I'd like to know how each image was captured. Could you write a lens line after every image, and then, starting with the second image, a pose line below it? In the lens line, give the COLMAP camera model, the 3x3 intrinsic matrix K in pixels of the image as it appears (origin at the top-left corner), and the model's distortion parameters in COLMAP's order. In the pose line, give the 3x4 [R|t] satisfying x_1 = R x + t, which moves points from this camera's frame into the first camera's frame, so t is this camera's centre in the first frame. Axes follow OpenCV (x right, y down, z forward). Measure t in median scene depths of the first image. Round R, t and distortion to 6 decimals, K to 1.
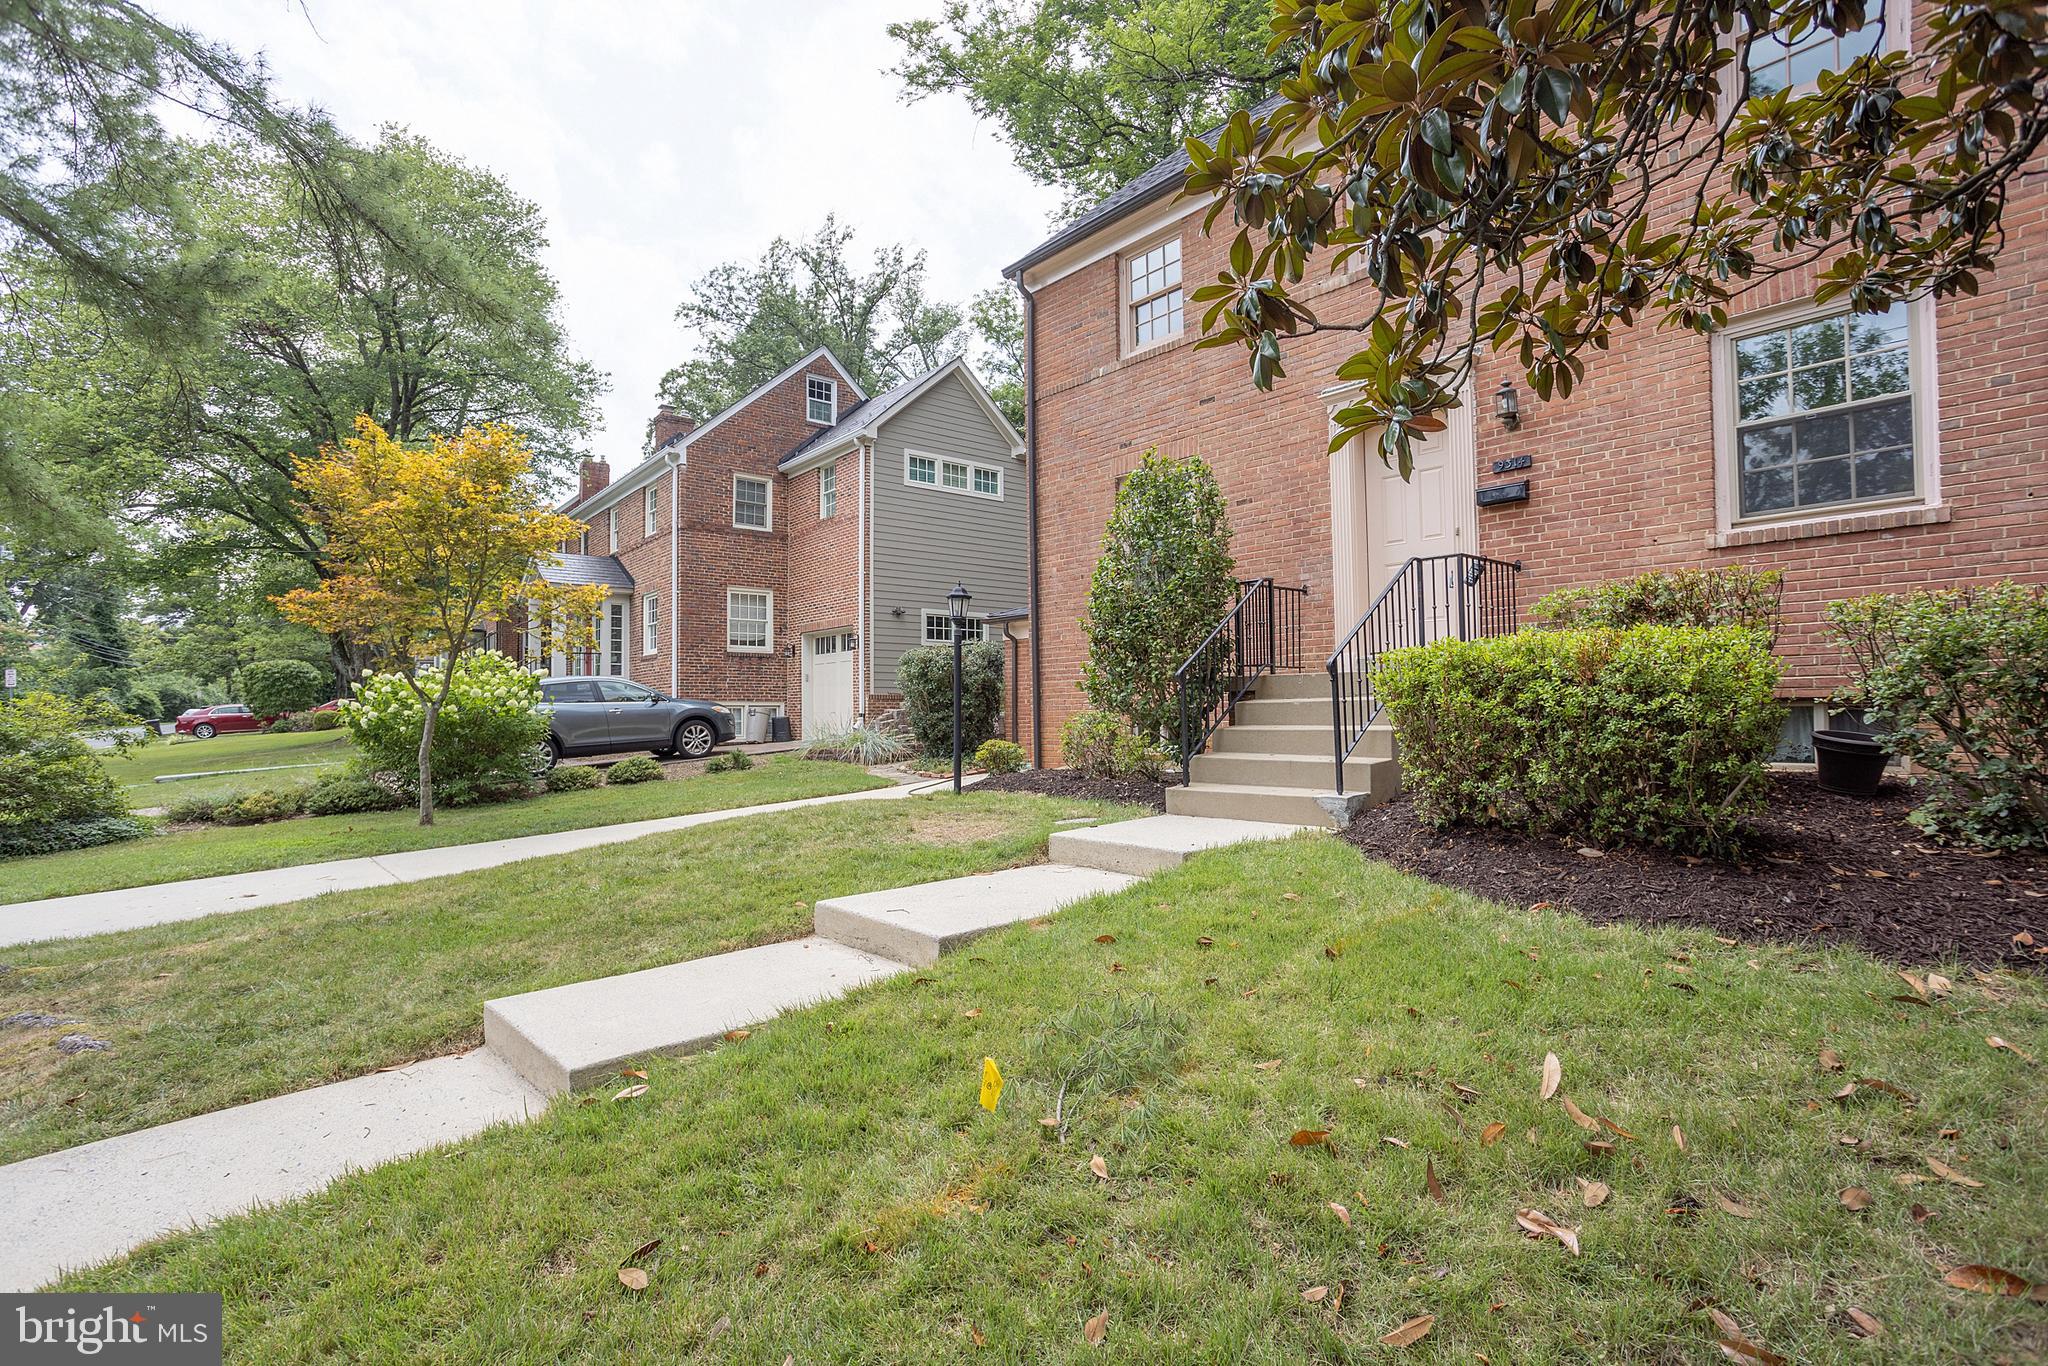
lens RADIAL K [[986.0, 0, 1010.1], [0, 986.0, 693.1], [0, 0, 1]] dist [-0.043817, 0.017381]
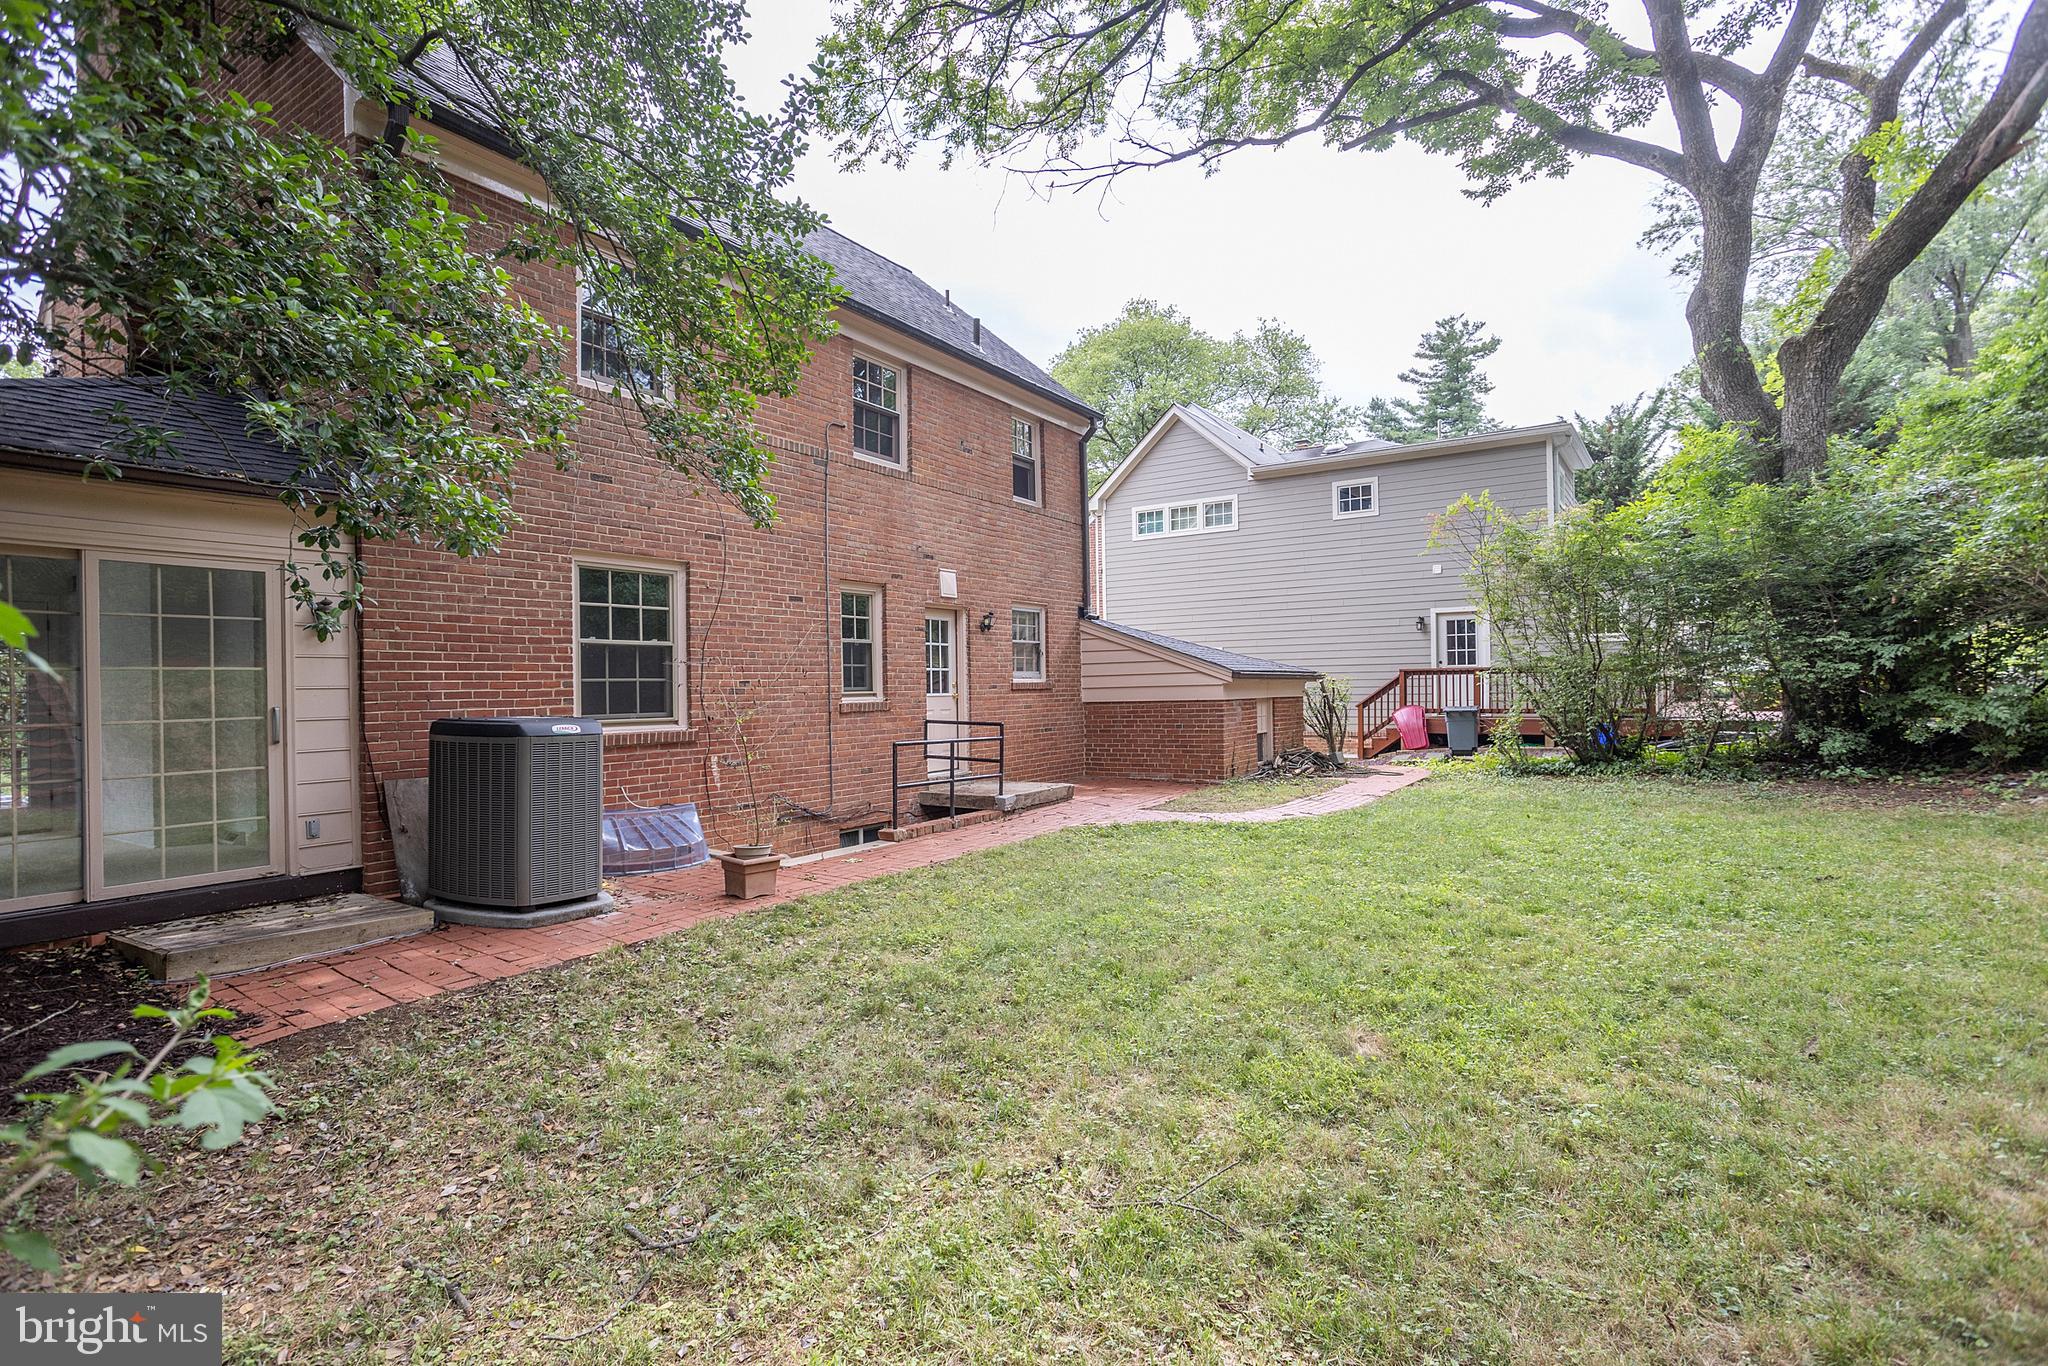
lens RADIAL K [[986.0, 0, 1023.5], [0, 986.0, 686.1], [0, 0, 1]] dist [-0.043817, 0.017381]
pose [[0.301185, -0.000042, -0.953566, 2.112662], [0.042681, 0.998998, 0.013437, -0.156733], [0.952610, -0.044746, 0.300885, 1.245355]]
